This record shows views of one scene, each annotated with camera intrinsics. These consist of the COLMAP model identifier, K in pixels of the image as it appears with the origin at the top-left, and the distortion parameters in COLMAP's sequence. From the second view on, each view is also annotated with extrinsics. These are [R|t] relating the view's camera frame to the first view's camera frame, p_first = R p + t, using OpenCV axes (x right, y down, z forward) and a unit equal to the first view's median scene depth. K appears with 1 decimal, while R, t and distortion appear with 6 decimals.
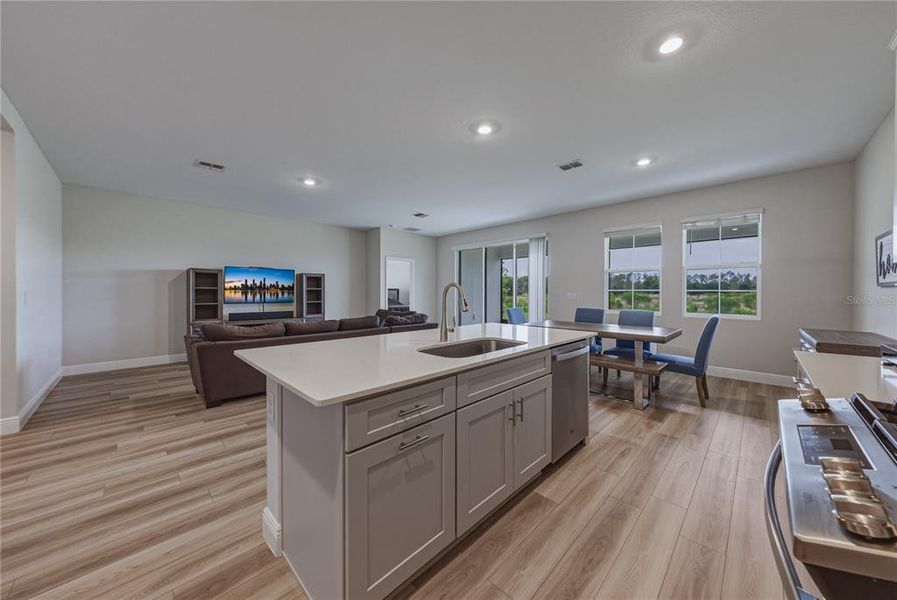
lens RADIAL K [[317.0, 0, 452.6], [0, 317.0, 293.8], [0, 0, 1]] dist [0.001486, -0.000149]
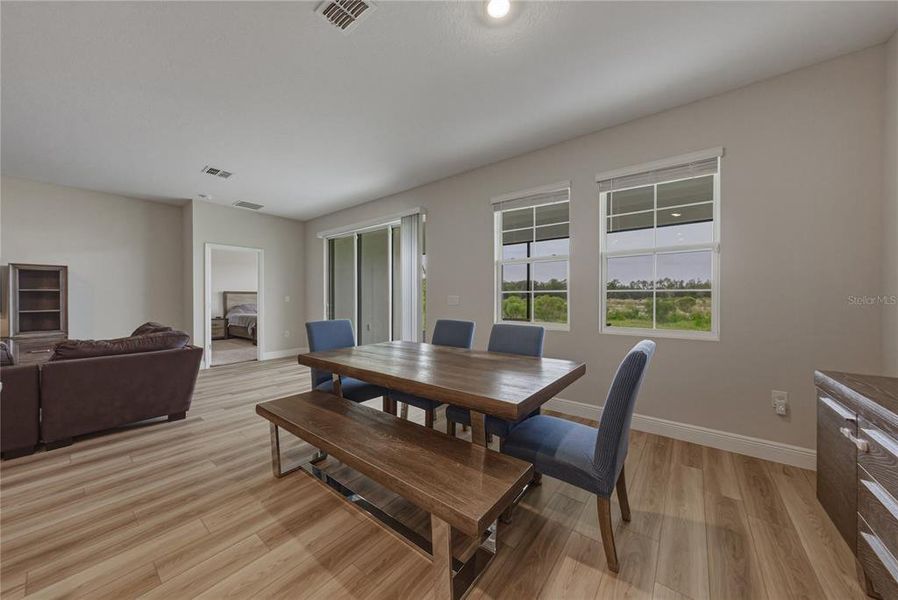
lens RADIAL K [[308.6, 0, 448.5], [0, 308.6, 297.7], [0, 0, 1]] dist [0.000926, -0.000218]
pose [[0.994778, -0.001062, 0.102061, 0.352526], [0.001350, 0.999995, -0.002754, 0.004471], [-0.102058, 0.002878, 0.994774, 0.409646]]
